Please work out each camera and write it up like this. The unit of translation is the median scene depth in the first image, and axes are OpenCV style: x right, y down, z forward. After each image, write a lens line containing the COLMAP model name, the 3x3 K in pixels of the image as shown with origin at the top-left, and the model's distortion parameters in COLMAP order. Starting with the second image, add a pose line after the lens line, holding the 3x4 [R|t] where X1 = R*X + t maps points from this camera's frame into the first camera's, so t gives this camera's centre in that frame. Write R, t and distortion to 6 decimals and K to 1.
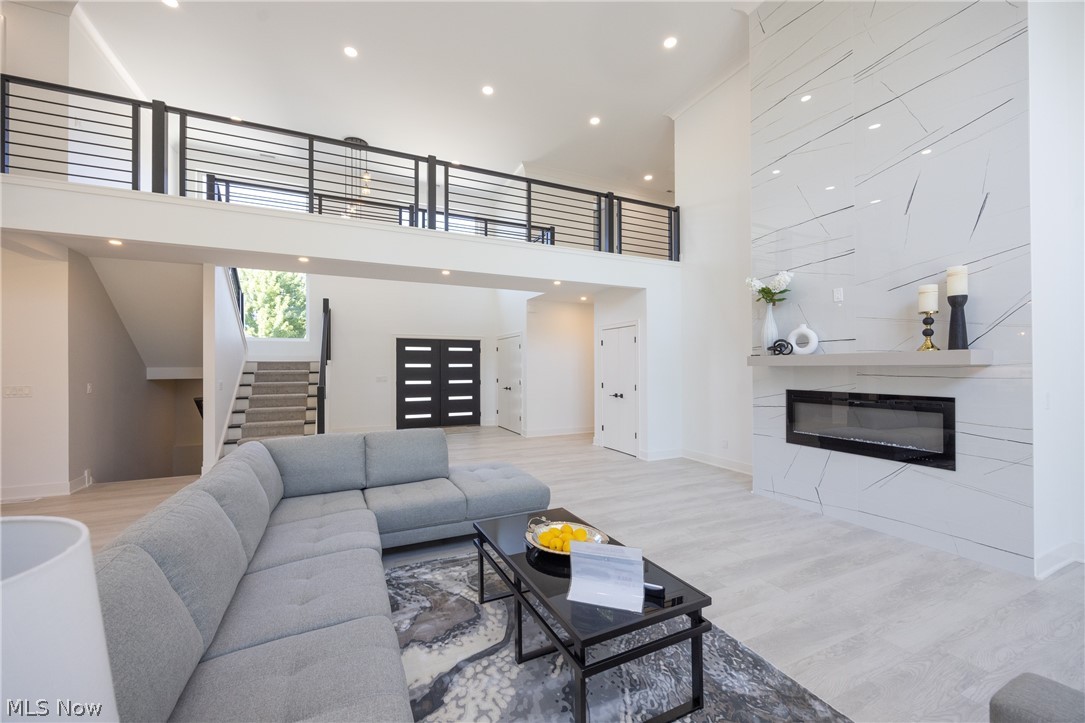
lens RADIAL K [[411.5, 0, 537.2], [0, 411.5, 364.0], [0, 0, 1]] dist [-0.002649, -0.000184]
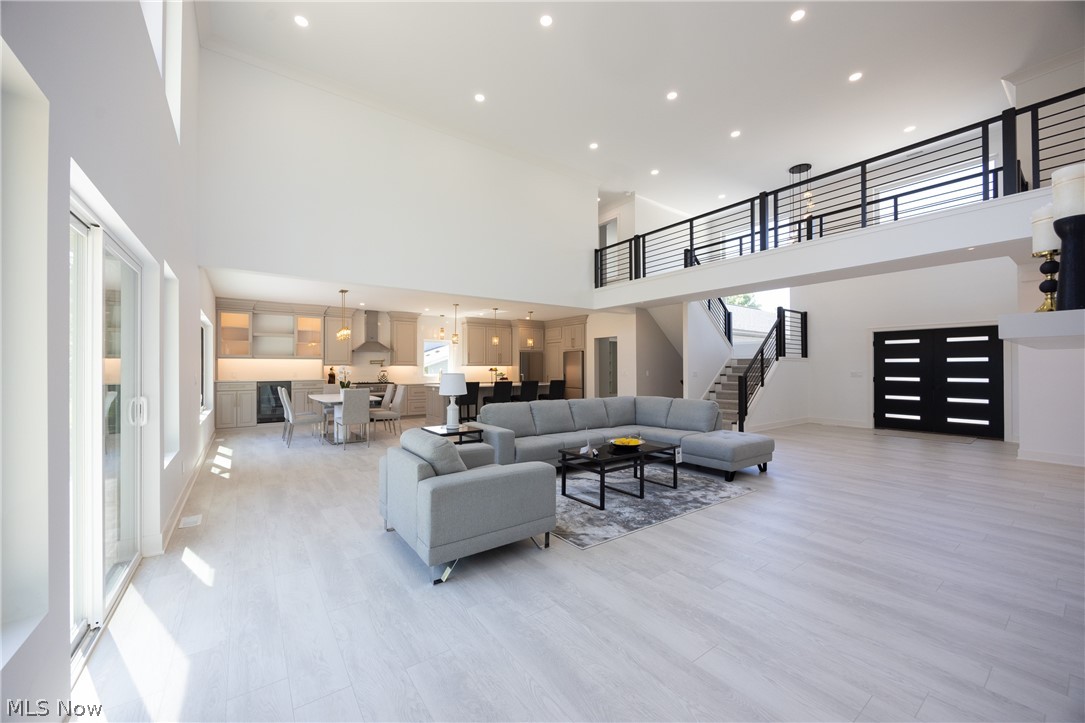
lens RADIAL K [[411.5, 0, 537.2], [0, 411.5, 364.0], [0, 0, 1]] dist [-0.002649, -0.000184]
pose [[0.185811, -0.007089, -0.982560, 0.613779], [0.006664, 0.999960, -0.005955, 0.015927], [0.982563, -0.005441, 0.185851, 0.063056]]
